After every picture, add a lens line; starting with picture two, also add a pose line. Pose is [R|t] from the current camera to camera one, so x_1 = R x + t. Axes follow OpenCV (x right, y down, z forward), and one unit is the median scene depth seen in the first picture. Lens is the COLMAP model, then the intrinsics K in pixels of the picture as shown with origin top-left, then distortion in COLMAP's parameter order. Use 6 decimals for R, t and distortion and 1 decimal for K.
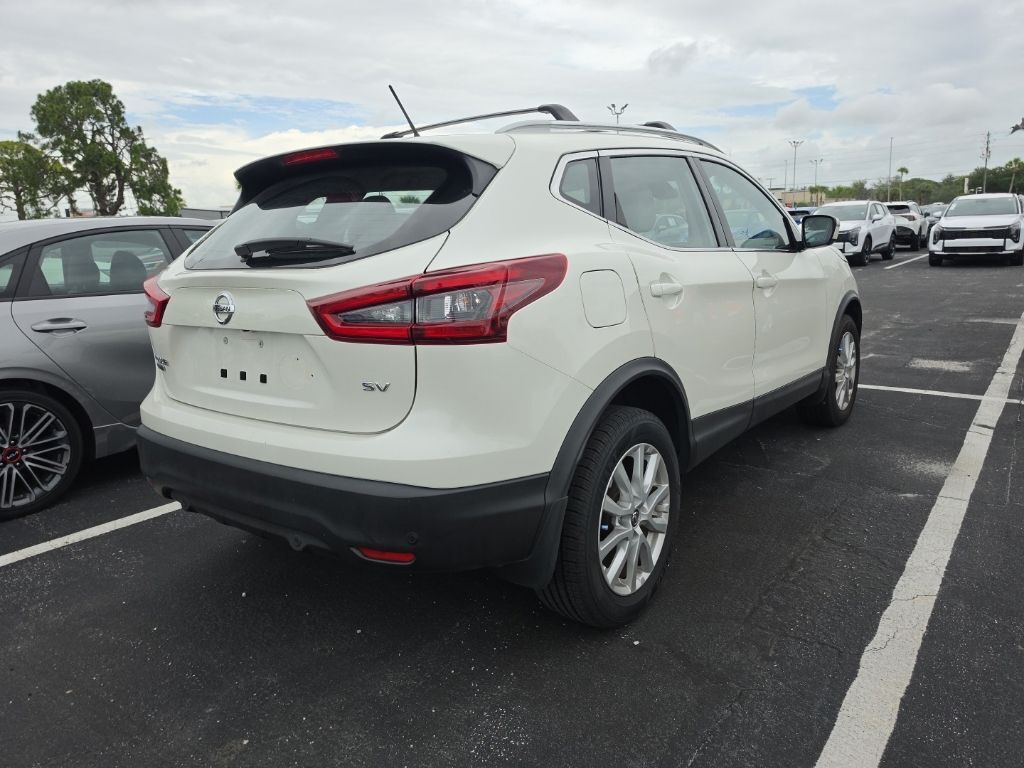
lens RADIAL K [[721.0, 0, 515.6], [0, 721.0, 376.3], [0, 0, 1]] dist [0.003333, -0.016686]
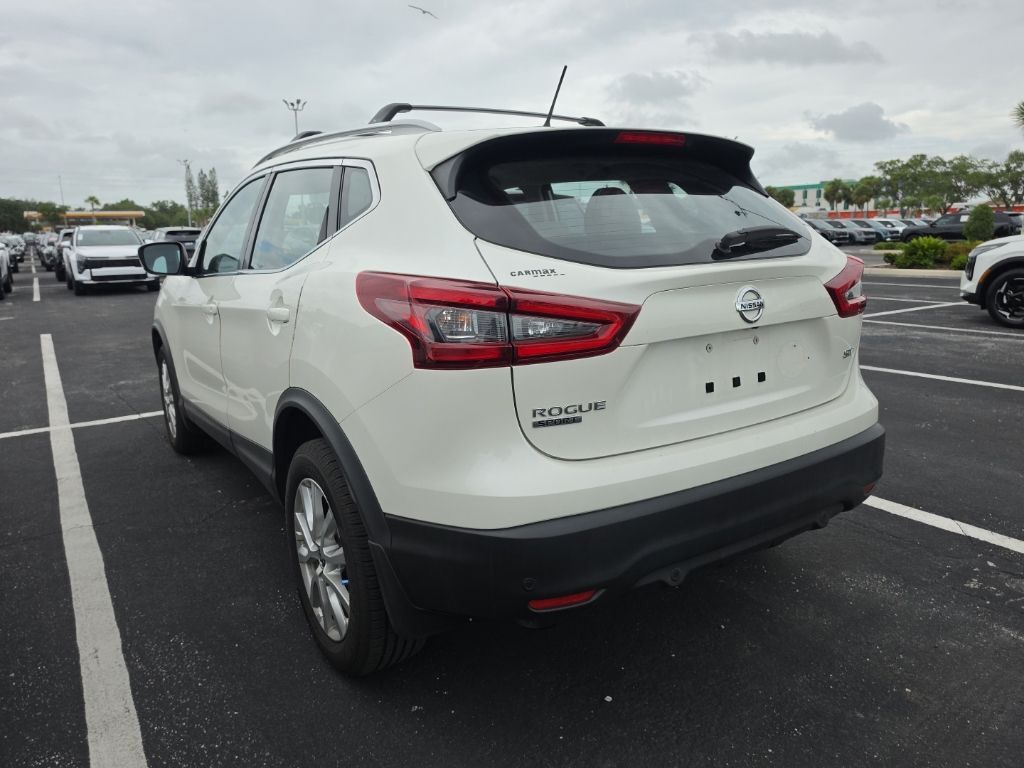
lens RADIAL K [[721.0, 0, 503.0], [0, 721.0, 378.8], [0, 0, 1]] dist [0.003333, -0.016686]
pose [[0.323668, -0.148756, 0.934404, -1.164957], [0.189839, 0.977692, 0.089889, -0.123988], [-0.926931, 0.148292, 0.344687, 0.868650]]
